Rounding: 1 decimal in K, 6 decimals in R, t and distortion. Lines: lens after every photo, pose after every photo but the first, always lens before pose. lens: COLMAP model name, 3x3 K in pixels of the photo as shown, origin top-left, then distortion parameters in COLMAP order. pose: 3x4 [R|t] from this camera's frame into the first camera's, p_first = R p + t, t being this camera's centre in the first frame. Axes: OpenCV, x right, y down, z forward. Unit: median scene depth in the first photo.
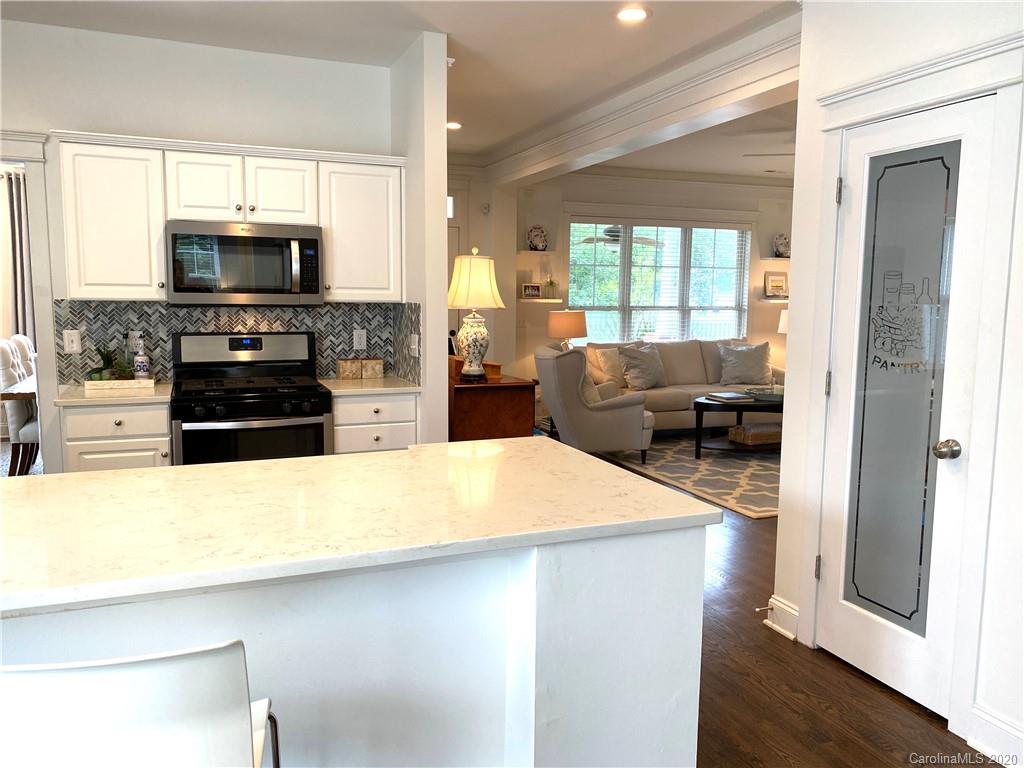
lens RADIAL K [[776.3, 0, 509.6], [0, 776.3, 385.0], [0, 0, 1]] dist [0.056397, -0.073991]
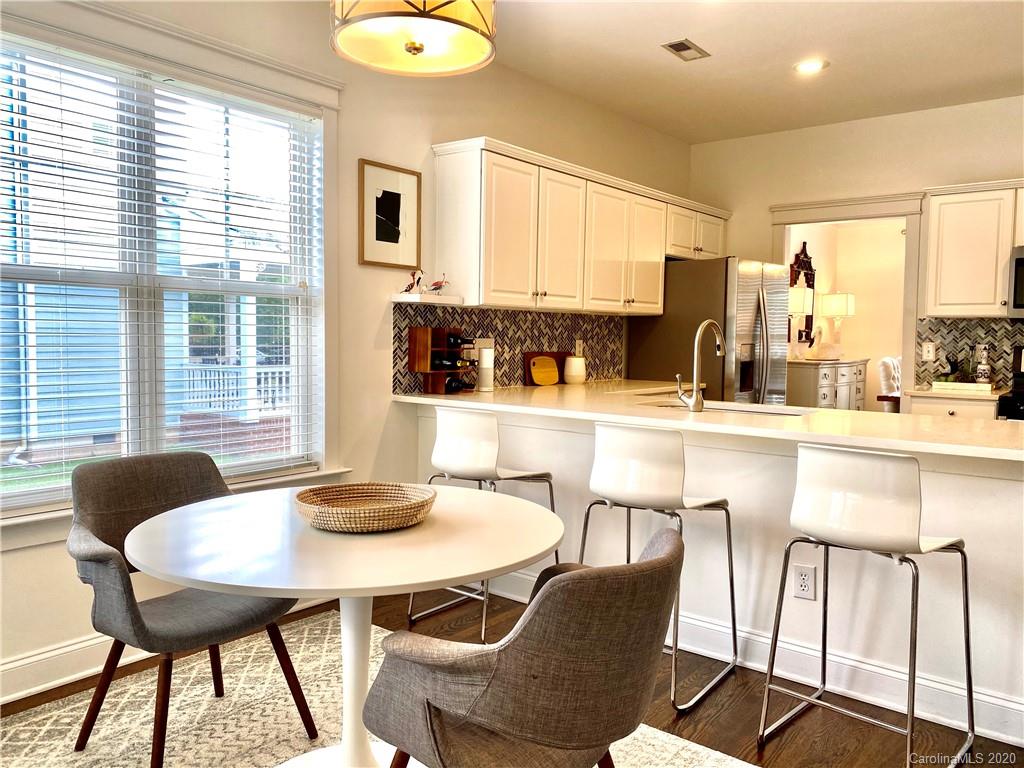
lens RADIAL K [[776.3, 0, 506.6], [0, 776.3, 376.4], [0, 0, 1]] dist [0.056397, -0.073991]
pose [[0.482926, 0.039692, -0.874761, 0.215032], [-0.107414, 0.994113, -0.014192, 0.073807], [0.869048, 0.100816, 0.484346, -0.192600]]
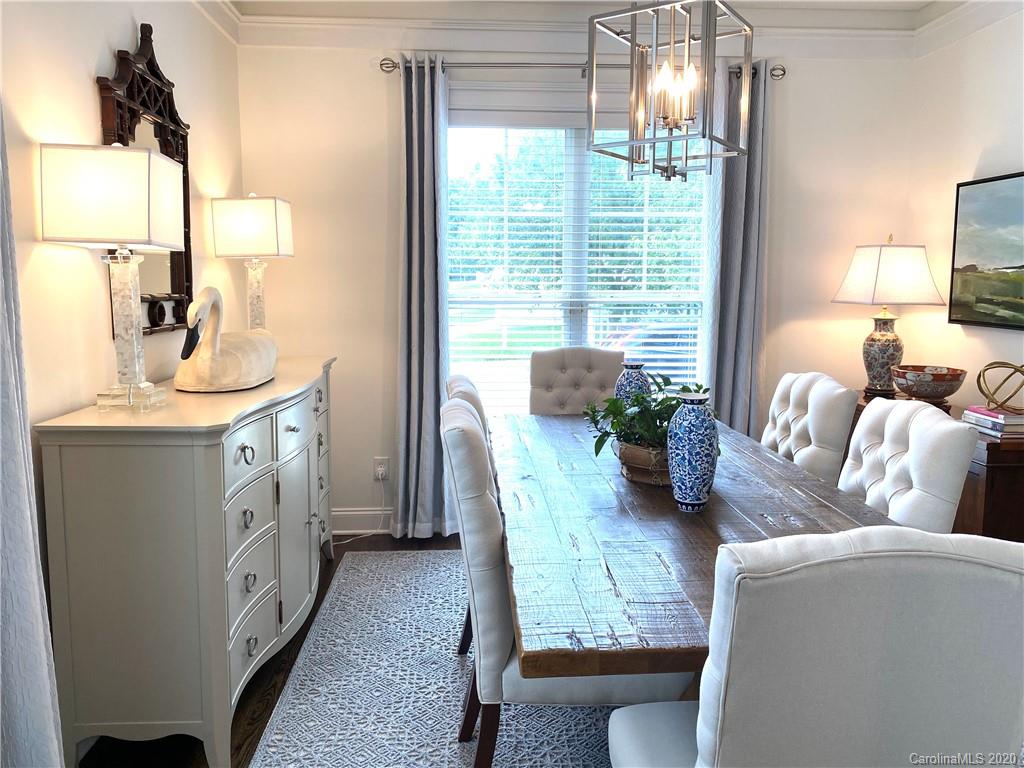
lens RADIAL K [[776.3, 0, 514.8], [0, 776.3, 377.9], [0, 0, 1]] dist [0.056397, -0.073991]
pose [[0.949532, 0.032994, -0.311931, -0.660545], [-0.031828, 0.999454, 0.008830, -0.096138], [0.312052, 0.001544, 0.950064, 0.861916]]
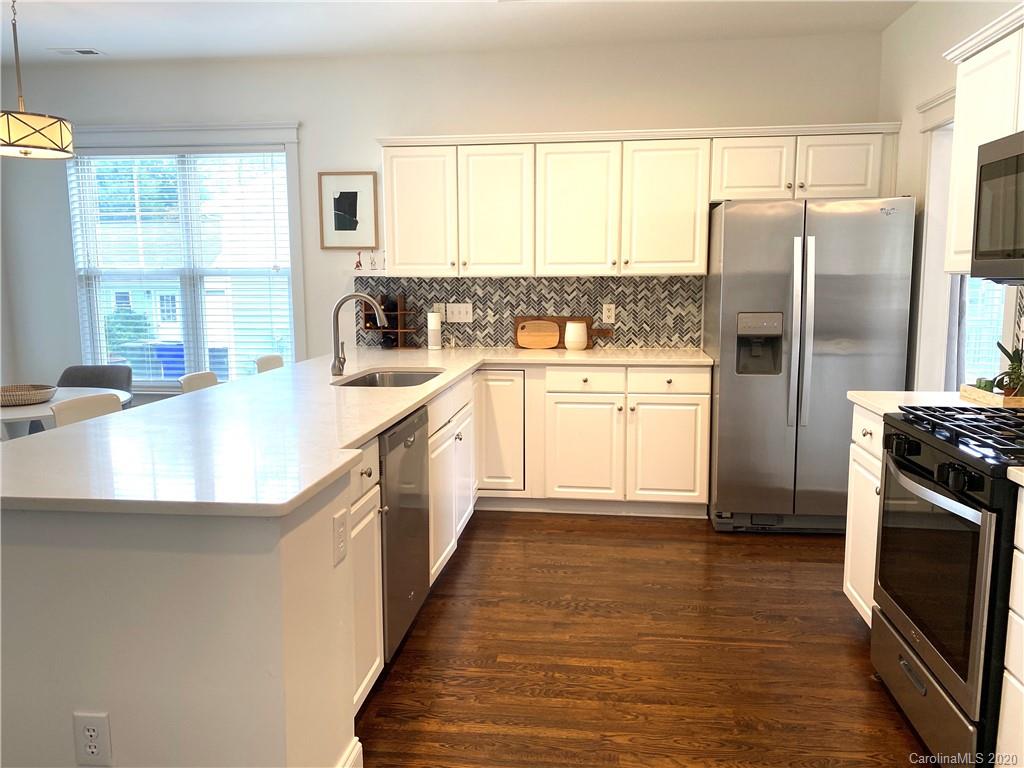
lens RADIAL K [[776.3, 0, 519.2], [0, 776.3, 377.9], [0, 0, 1]] dist [0.056397, -0.073991]
pose [[-0.480785, 0.101689, -0.870922, 0.288355], [-0.103027, 0.979821, 0.171279, -0.089607], [0.870765, 0.172077, -0.460606, 0.927111]]
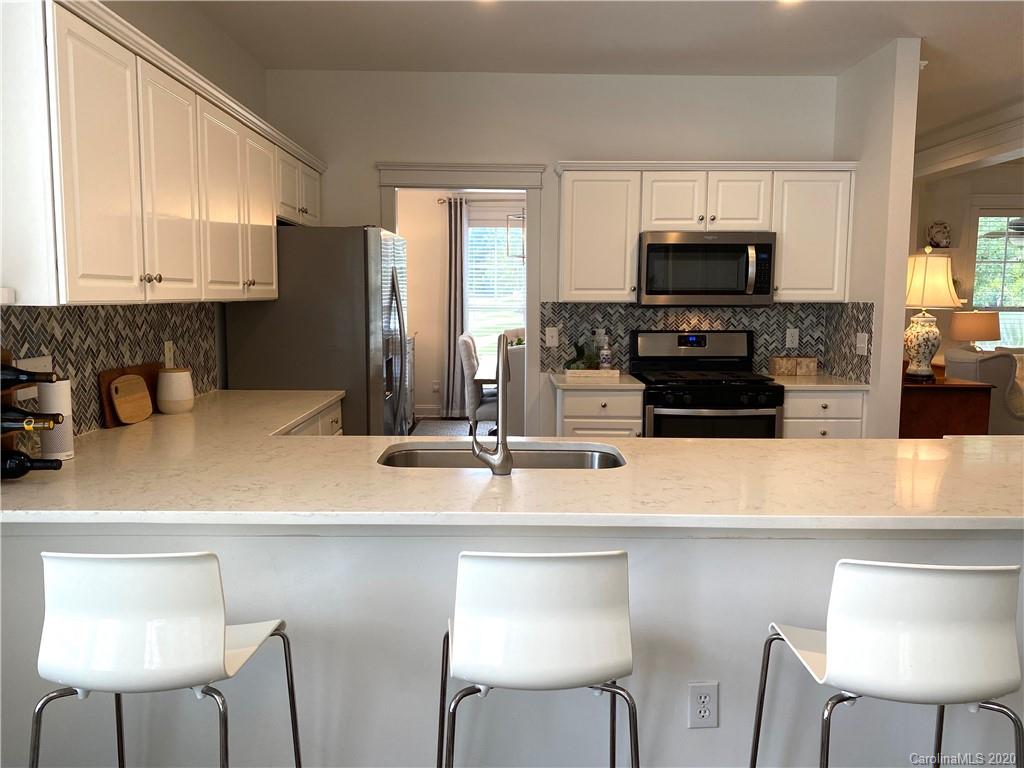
lens RADIAL K [[776.3, 0, 508.9], [0, 776.3, 379.2], [0, 0, 1]] dist [0.056397, -0.073991]
pose [[0.930002, 0.031929, -0.366165, -0.179567], [-0.036380, 0.999324, -0.005261, 0.017693], [0.365750, 0.018214, 0.930535, -0.125947]]
